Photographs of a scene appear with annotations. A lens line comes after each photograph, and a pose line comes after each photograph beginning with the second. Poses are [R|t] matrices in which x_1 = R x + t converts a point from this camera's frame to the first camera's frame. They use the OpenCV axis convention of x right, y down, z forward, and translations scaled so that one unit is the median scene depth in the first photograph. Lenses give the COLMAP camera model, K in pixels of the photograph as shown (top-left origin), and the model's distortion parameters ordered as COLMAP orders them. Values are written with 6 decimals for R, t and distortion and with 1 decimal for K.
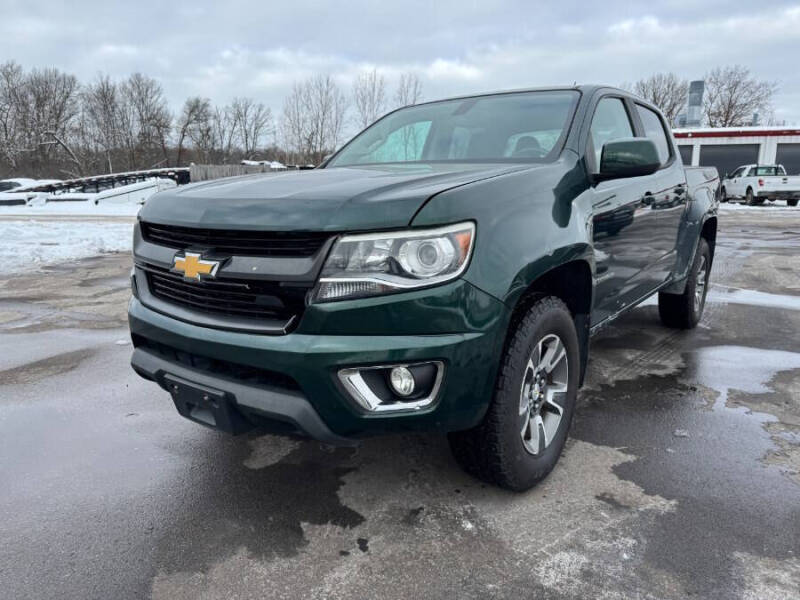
lens RADIAL K [[576.0, 0, 397.8], [0, 576.0, 299.5], [0, 0, 1]] dist [0.006165, -0.006618]
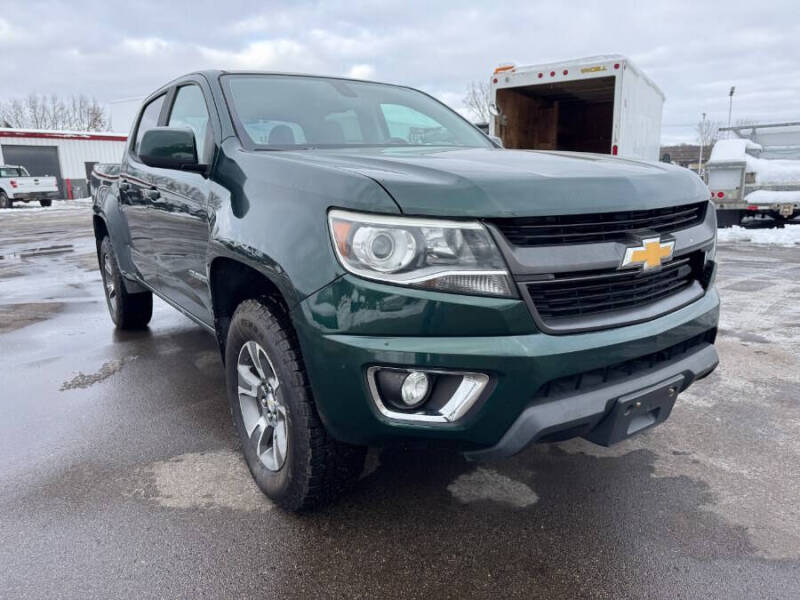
lens RADIAL K [[576.0, 0, 397.8], [0, 576.0, 299.5], [0, 0, 1]] dist [0.006165, -0.006618]
pose [[0.300135, -0.202653, 0.932122, -1.230834], [0.208495, 0.967482, 0.143207, -0.185169], [-0.930832, 0.151361, 0.332627, 1.019759]]
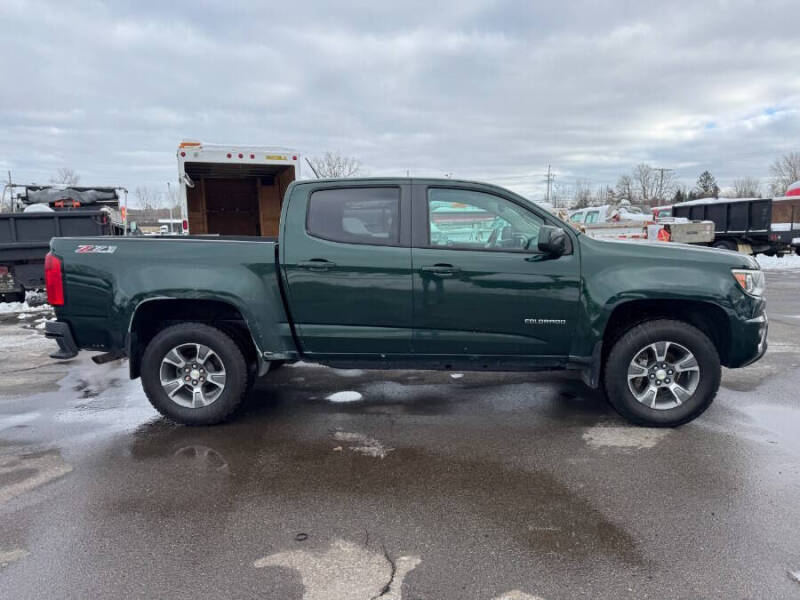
lens RADIAL K [[560.3, 0, 401.2], [0, 560.3, 299.3], [0, 0, 1]] dist [0.111010, -0.139793]
pose [[-0.579547, -0.092599, 0.809661, -1.401520], [0.175661, 0.955974, 0.235070, -0.742550], [-0.795782, 0.278460, -0.537765, 3.210138]]
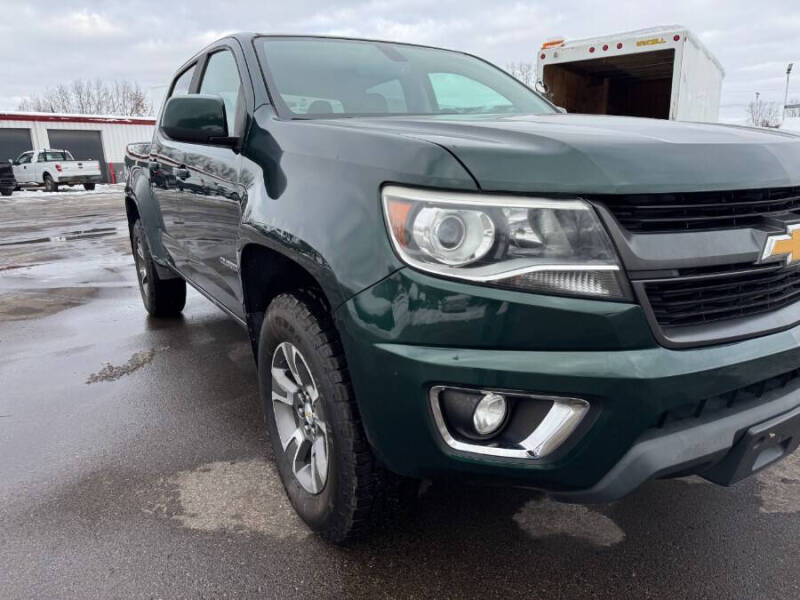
lens RADIAL K [[571.9, 0, 397.2], [0, 571.9, 303.2], [0, 0, 1]] dist [0.009380, -0.007708]
pose [[0.358316, -0.229679, 0.904907, -1.087115], [0.206453, 0.964763, 0.163122, -0.185731], [-0.910487, 0.128371, 0.393108, 1.108302]]
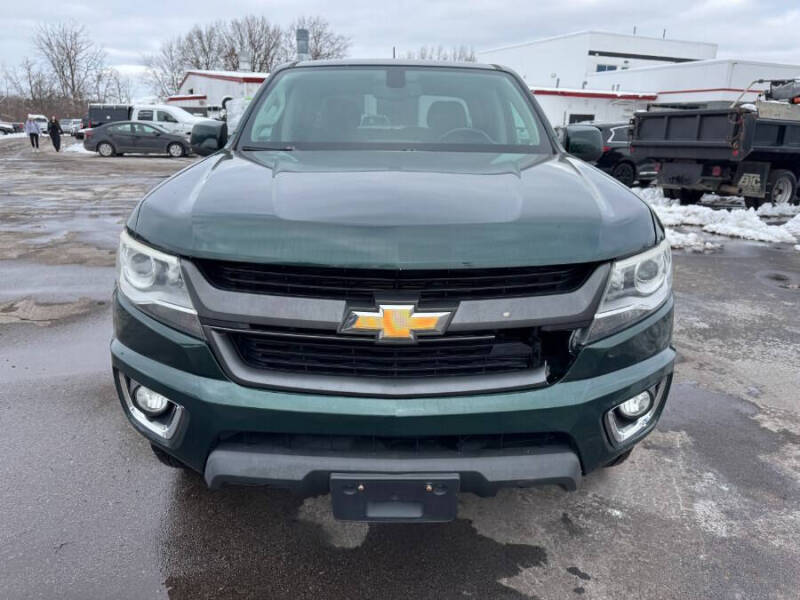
lens RADIAL K [[580.1, 0, 398.0], [0, 580.1, 297.0], [0, 0, 1]] dist [0.001407, -0.000818]
pose [[0.786254, -0.159993, 0.596831, -0.741553], [0.103082, 0.986324, 0.128607, -0.172666], [-0.609244, -0.039595, 0.791993, 0.399747]]
